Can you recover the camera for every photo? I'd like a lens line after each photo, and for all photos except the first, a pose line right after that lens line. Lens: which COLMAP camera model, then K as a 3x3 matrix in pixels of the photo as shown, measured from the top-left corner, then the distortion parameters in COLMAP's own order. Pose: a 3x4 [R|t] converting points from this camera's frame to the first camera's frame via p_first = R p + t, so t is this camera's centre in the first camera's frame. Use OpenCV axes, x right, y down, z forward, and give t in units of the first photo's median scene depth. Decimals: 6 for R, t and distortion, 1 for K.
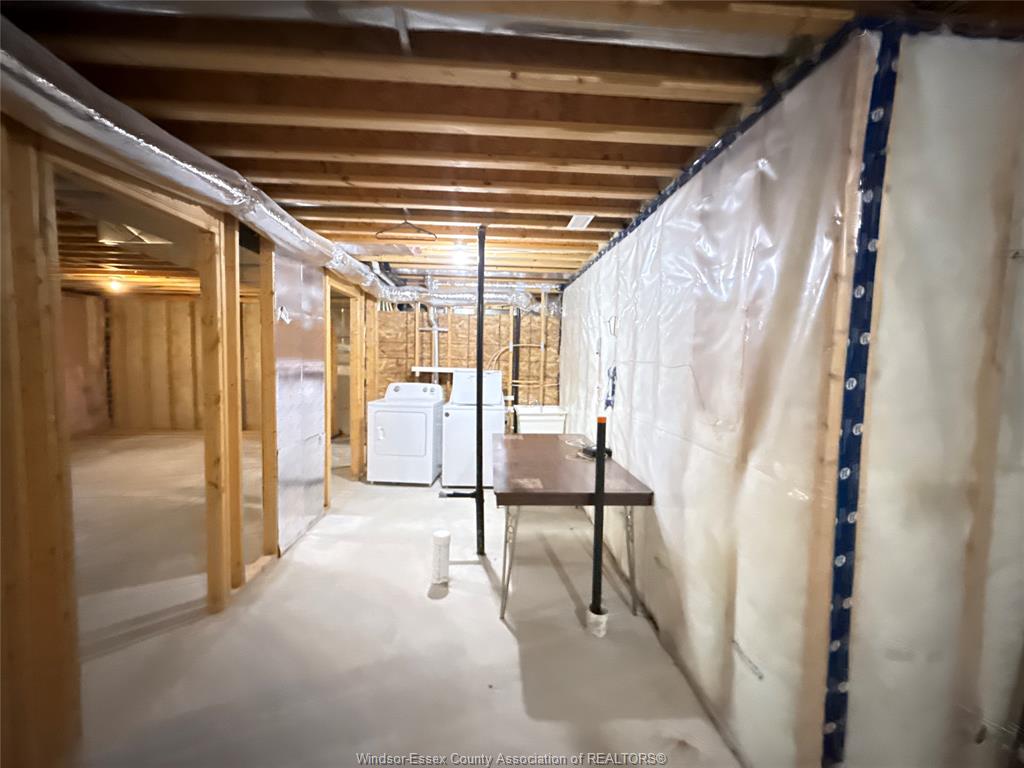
lens RADIAL K [[408.4, 0, 505.0], [0, 408.4, 385.6], [0, 0, 1]] dist [-0.000174, -0.000217]
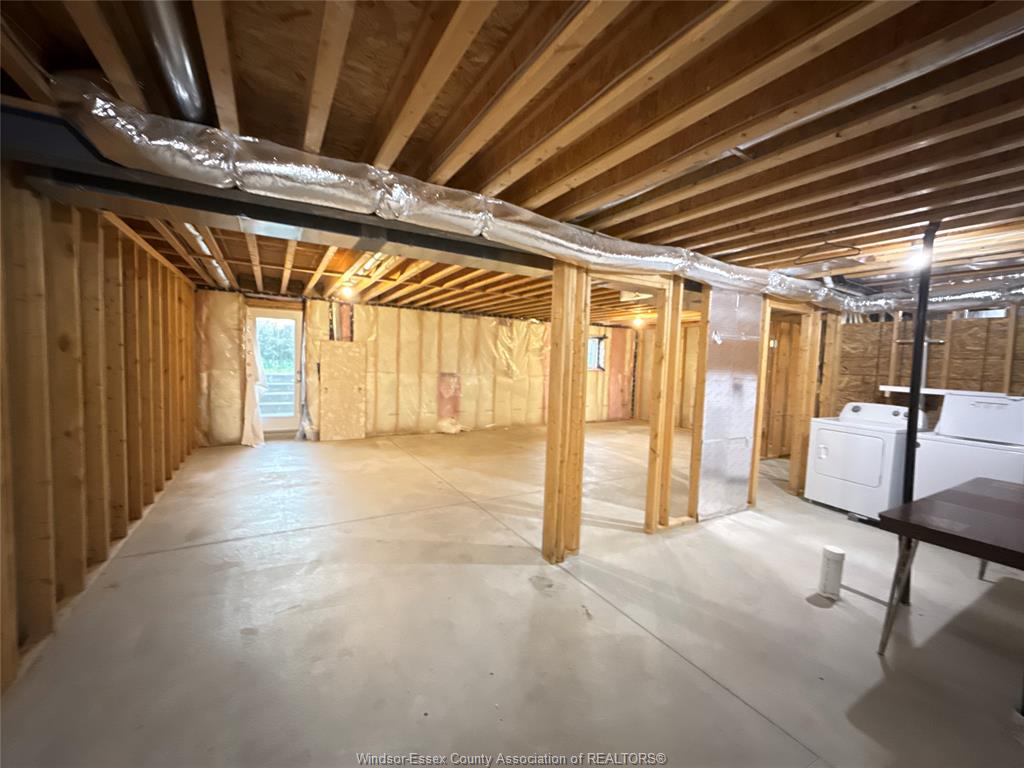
lens RADIAL K [[408.4, 0, 512.3], [0, 408.4, 382.1], [0, 0, 1]] dist [-0.000174, -0.000217]
pose [[0.461096, 0.042213, -0.886345, 0.199559], [-0.085275, 0.996353, 0.003091, 0.012291], [0.883243, 0.074157, 0.463014, -0.102987]]
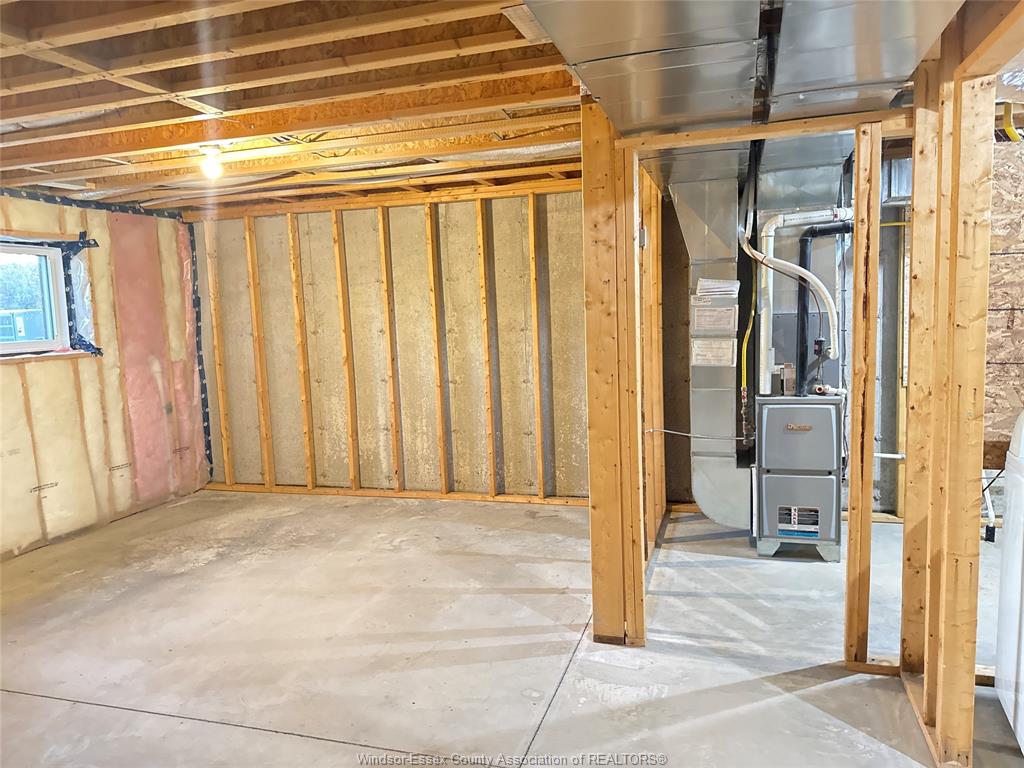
lens RADIAL K [[714.7, 0, 515.6], [0, 714.7, 383.1], [0, 0, 1]] dist [0.007942, -0.018172]
pose [[0.942062, -0.021943, -0.334721, -0.488831], [0.035404, 0.998789, 0.034165, -0.052405], [0.333566, -0.044036, 0.941698, 0.468061]]
